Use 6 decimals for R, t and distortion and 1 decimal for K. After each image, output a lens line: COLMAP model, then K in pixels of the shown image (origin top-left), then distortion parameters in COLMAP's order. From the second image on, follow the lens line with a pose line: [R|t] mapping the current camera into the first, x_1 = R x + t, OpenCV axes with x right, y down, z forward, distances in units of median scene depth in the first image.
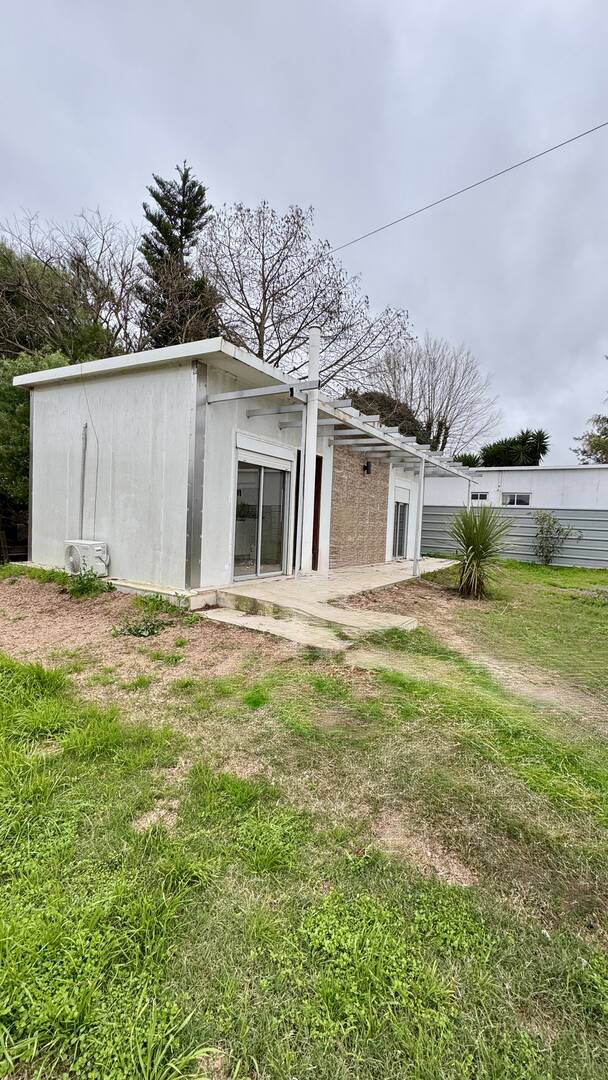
lens RADIAL K [[431.4, 0, 307.2], [0, 431.4, 539.5], [0, 0, 1]] dist [-0.002272, 0.000137]
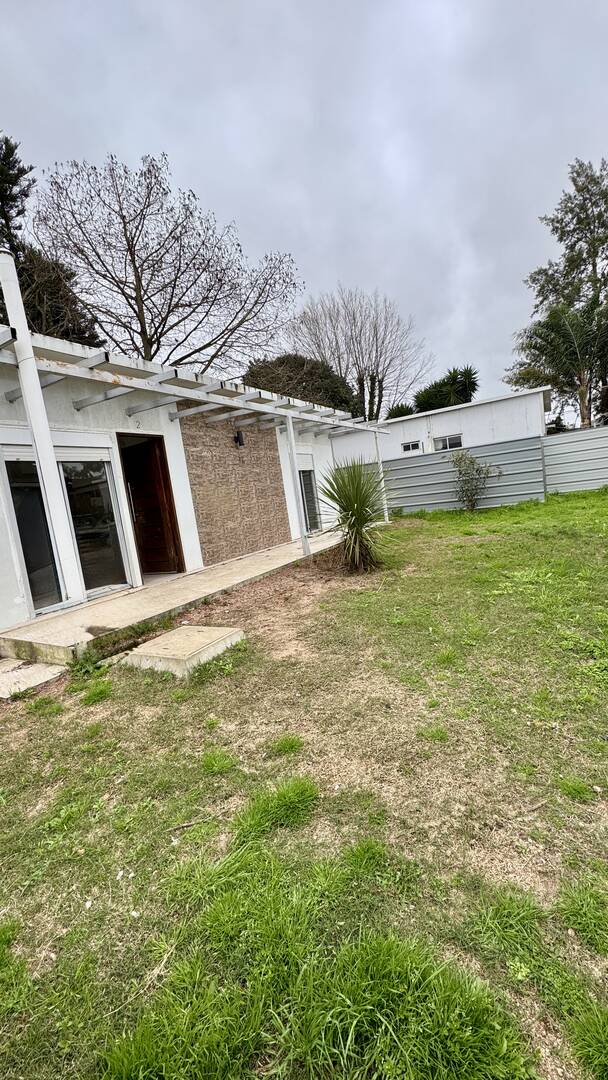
lens RADIAL K [[431.4, 0, 307.2], [0, 431.4, 539.5], [0, 0, 1]] dist [-0.002272, 0.000137]
pose [[0.981052, -0.186888, 0.051093, 0.131427], [0.183834, 0.981179, 0.059107, 0.002664], [-0.061178, -0.048595, 0.996943, 0.090231]]
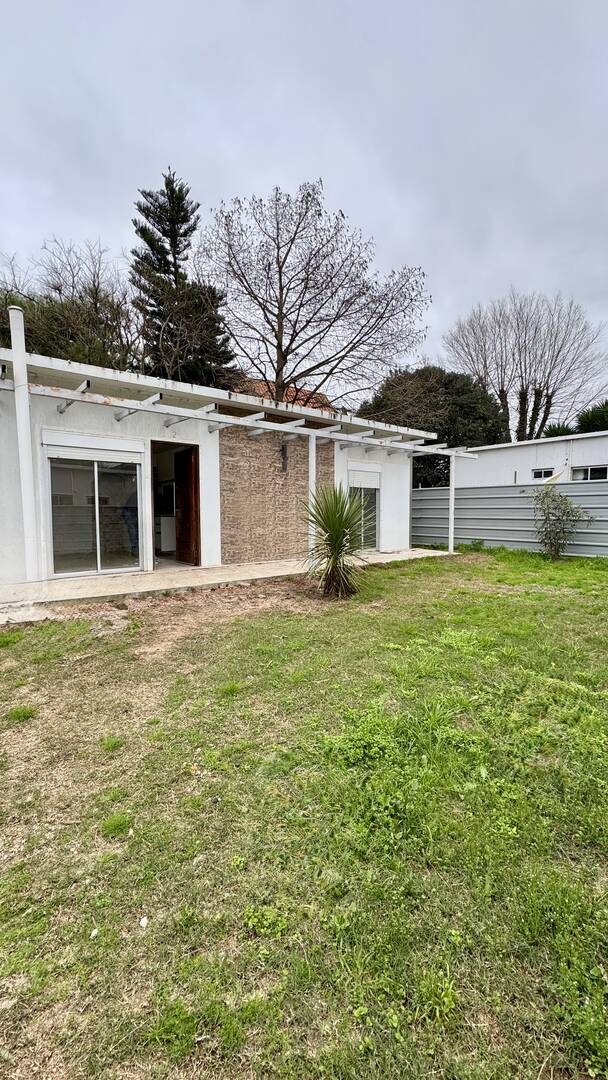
lens RADIAL K [[429.6, 0, 304.8], [0, 429.6, 544.3], [0, 0, 1]] dist [-0.000157, 0.000219]
pose [[0.952098, -0.024685, -0.304796, 0.311736], [0.031800, 0.999325, 0.018400, 0.008502], [0.304136, -0.027212, 0.952240, 0.100495]]
